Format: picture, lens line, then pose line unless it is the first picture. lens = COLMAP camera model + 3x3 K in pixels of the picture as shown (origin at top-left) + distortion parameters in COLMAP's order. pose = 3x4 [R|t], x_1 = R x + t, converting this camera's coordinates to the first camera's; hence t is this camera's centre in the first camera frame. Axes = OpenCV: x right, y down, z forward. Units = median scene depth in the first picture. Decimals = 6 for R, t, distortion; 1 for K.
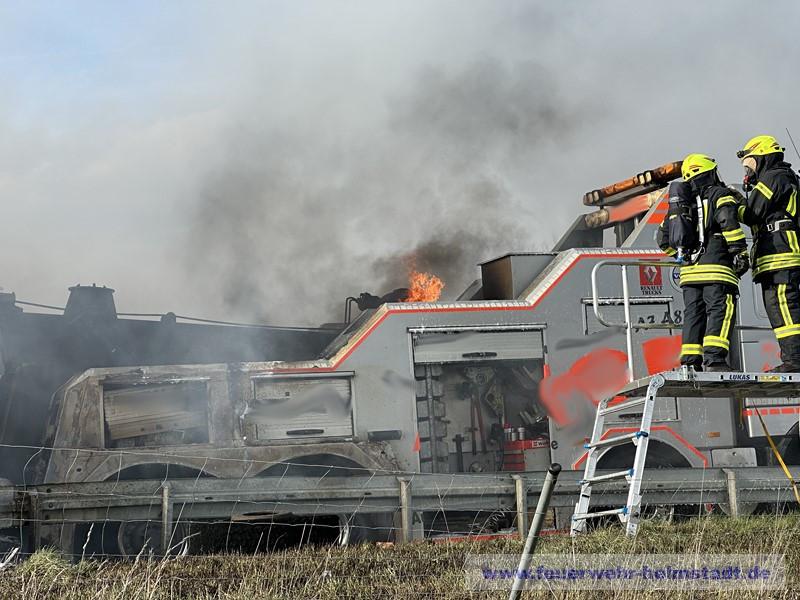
lens RADIAL K [[1782.1, 0, 400.0], [0, 1782.1, 300.0], [0, 0, 1]] dist [0.266826, -0.099274]
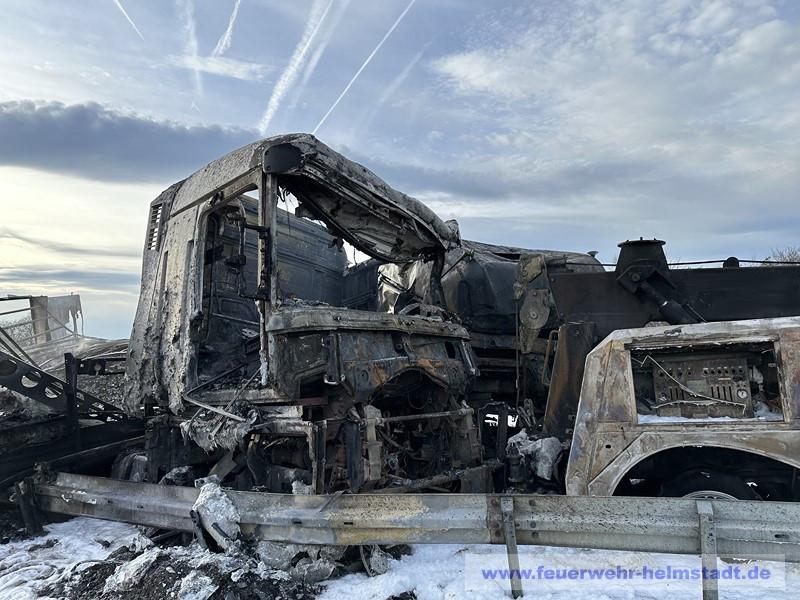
lens RADIAL K [[551.2, 0, 400.0], [0, 551.2, 300.0], [0, 0, 1]] dist [-0.013191, -0.001795]
pose [[0.717108, -0.060902, -0.694296, -0.059521], [0.094732, 0.995447, 0.010527, 0.010556], [0.690494, -0.073321, 0.719613, 0.728735]]
